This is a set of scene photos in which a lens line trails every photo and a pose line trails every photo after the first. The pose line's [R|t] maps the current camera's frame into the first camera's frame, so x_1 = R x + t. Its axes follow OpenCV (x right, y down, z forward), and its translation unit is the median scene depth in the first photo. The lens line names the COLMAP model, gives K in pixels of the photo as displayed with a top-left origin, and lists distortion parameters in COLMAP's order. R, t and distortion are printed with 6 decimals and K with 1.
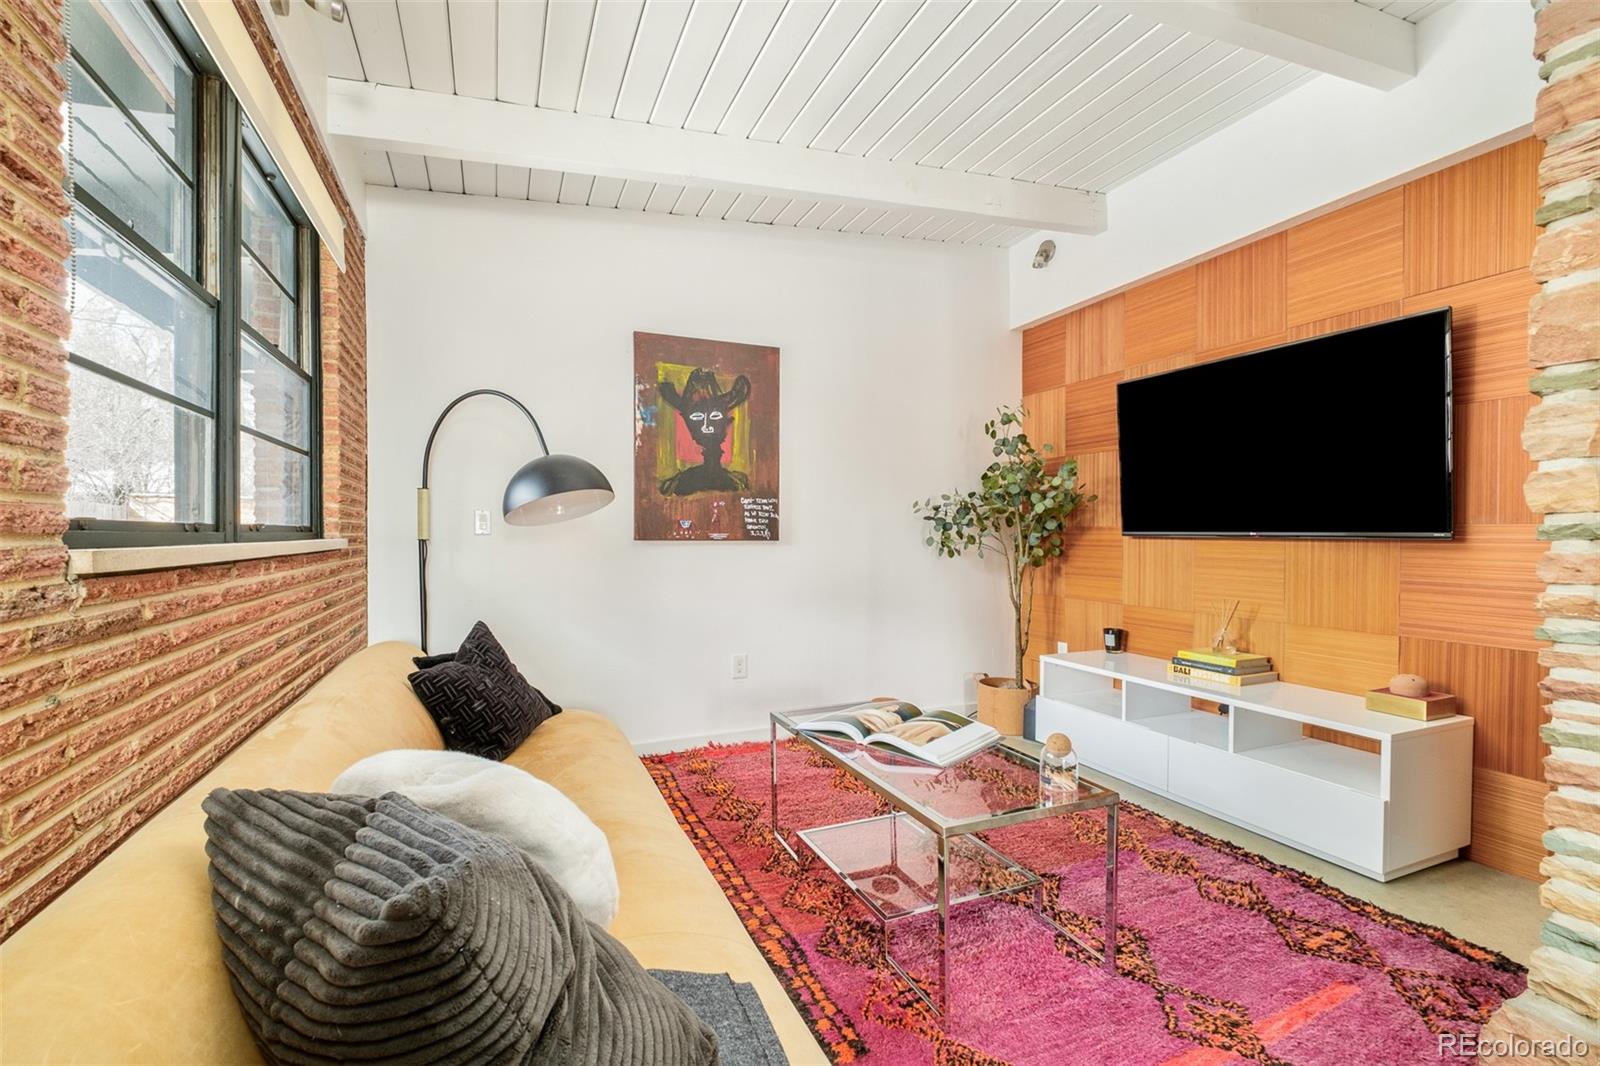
lens RADIAL K [[692.8, 0, 779.0], [0, 692.8, 546.7], [0, 0, 1]] dist [-0.010880, 0.000229]
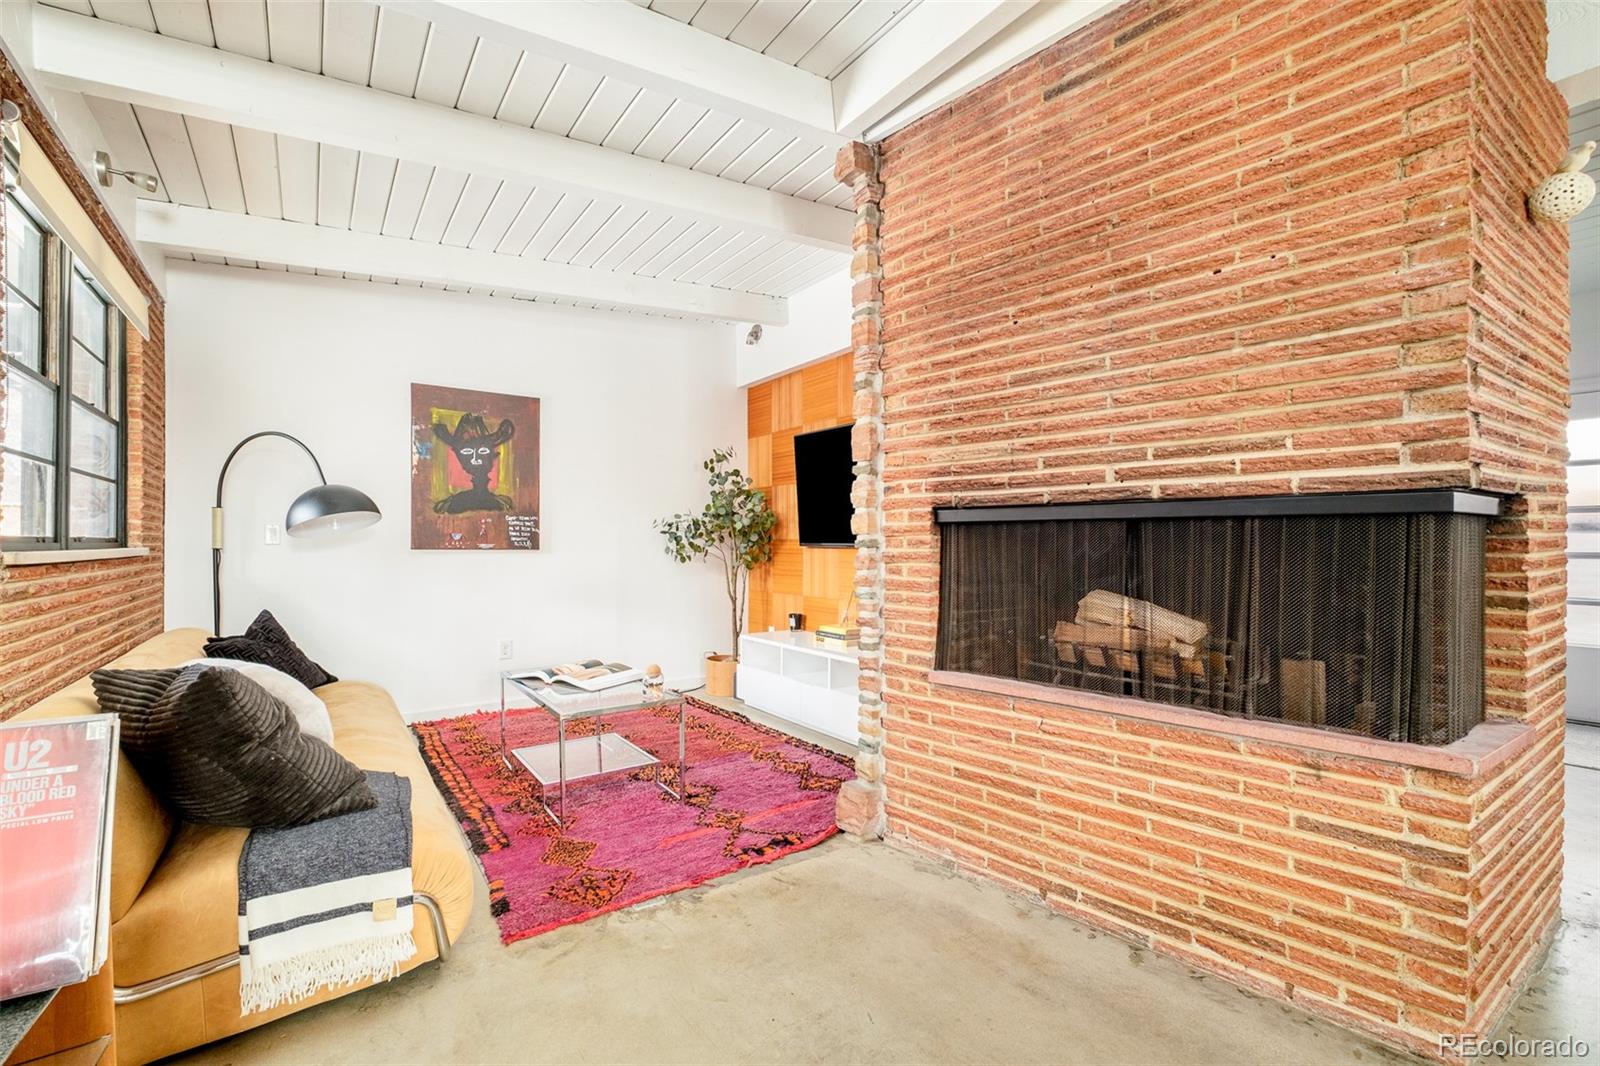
lens RADIAL K [[692.8, 0, 791.1], [0, 692.8, 547.2], [0, 0, 1]] dist [-0.010880, 0.000229]
pose [[0.976341, -0.000079, 0.216238, 0.222778], [0.003294, 0.999889, -0.014508, 0.008411], [-0.216213, 0.014877, 0.976233, -0.425498]]
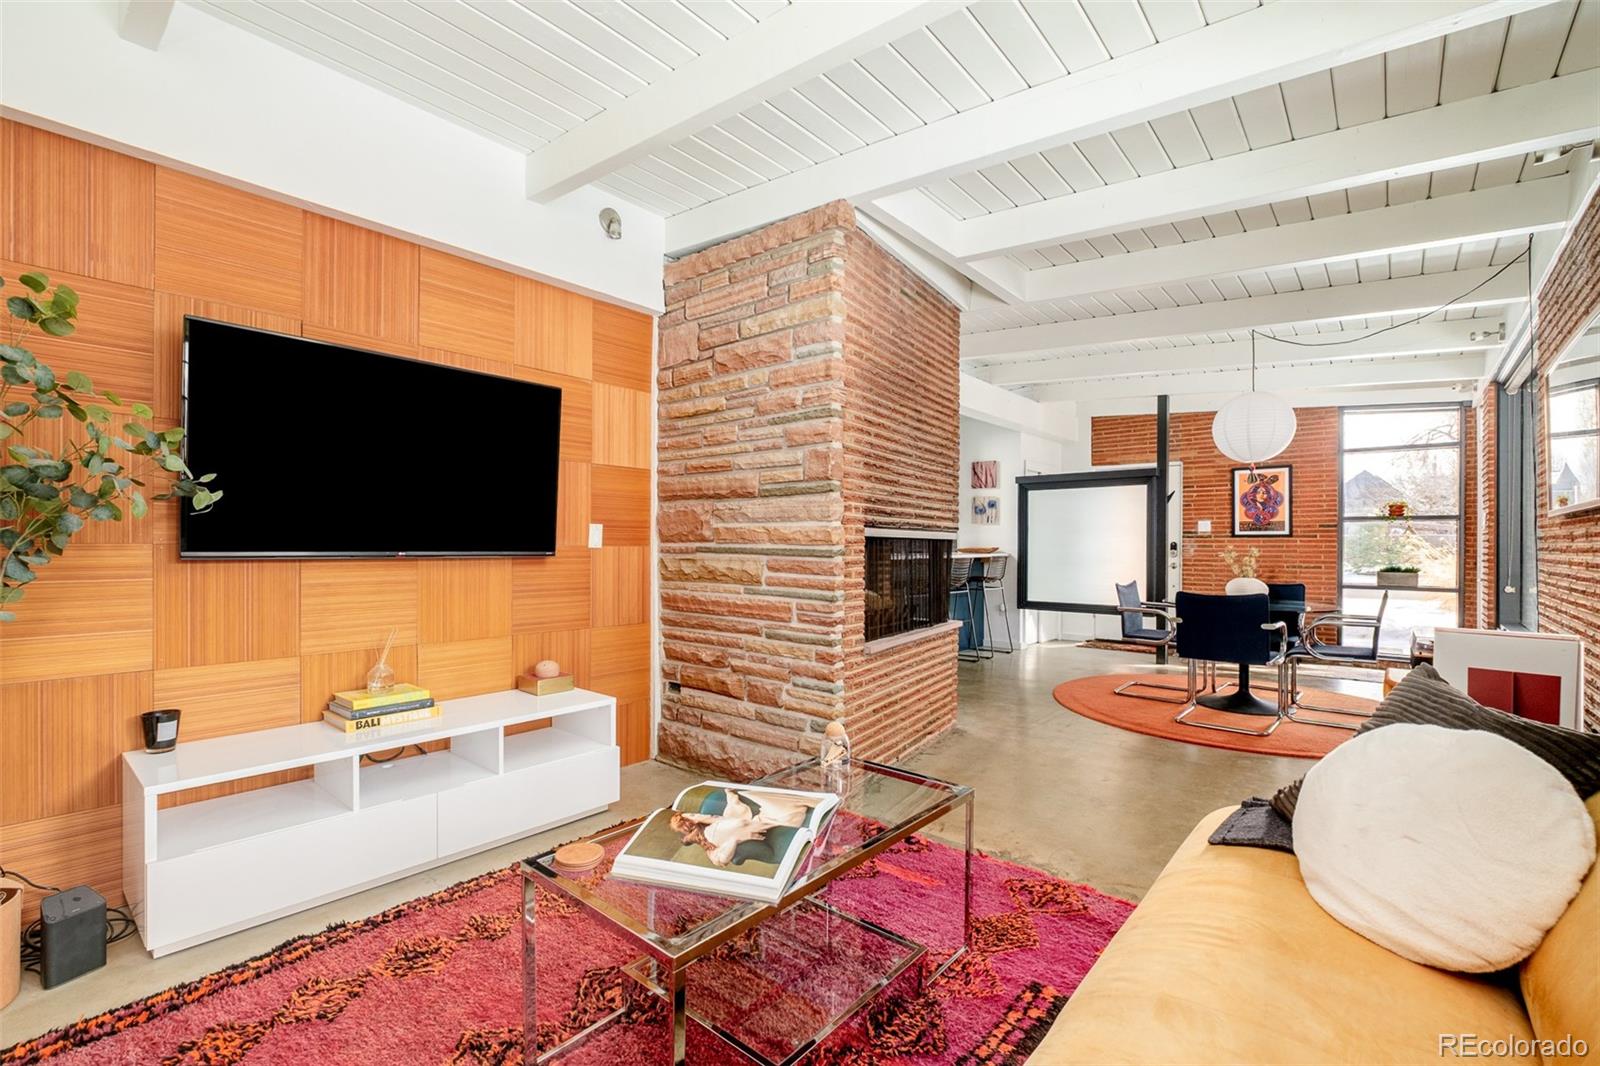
lens RADIAL K [[692.8, 0, 802.4], [0, 692.8, 548.1], [0, 0, 1]] dist [-0.010880, 0.000229]
pose [[-0.459686, -0.001368, 0.888080, -0.381640], [0.016867, 0.999805, 0.010271, -0.027018], [-0.887921, 0.019701, -0.459574, 0.954580]]
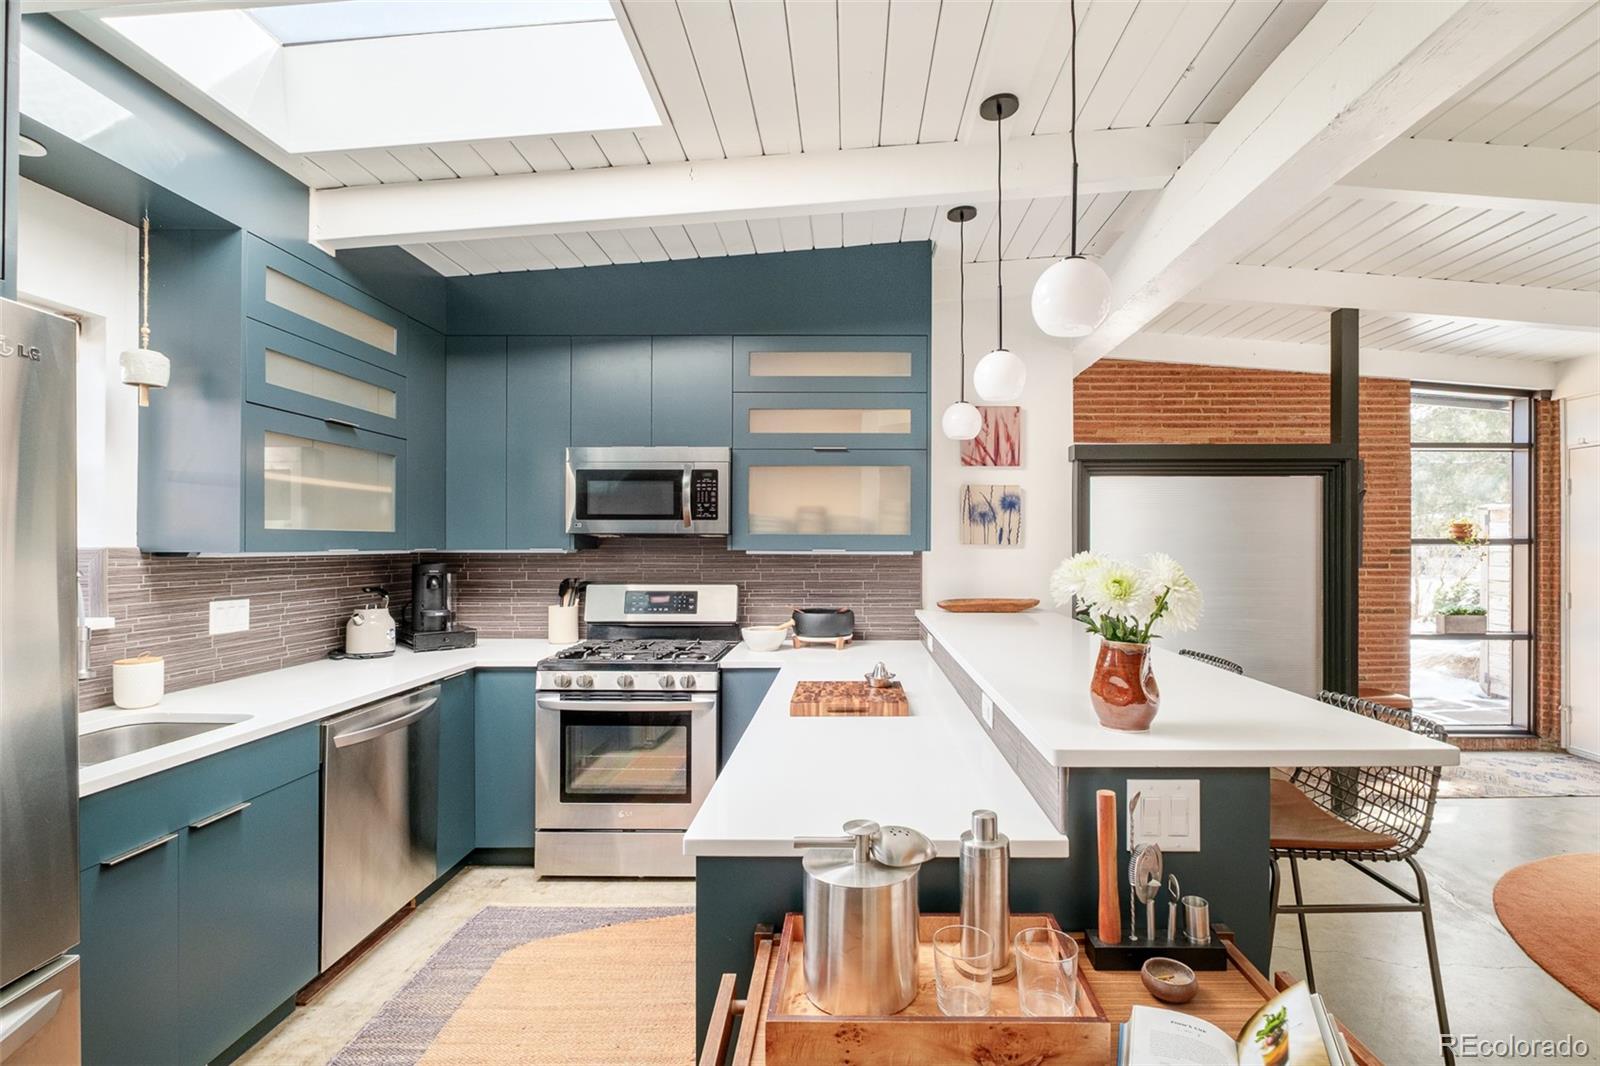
lens RADIAL K [[692.8, 0, 809.3], [0, 692.8, 545.7], [0, 0, 1]] dist [-0.010880, 0.000229]
pose [[-0.917567, 0.004533, 0.397555, 1.562773], [0.011488, 0.999820, 0.015114, -0.103852], [-0.397415, 0.018435, -0.917454, 0.314699]]
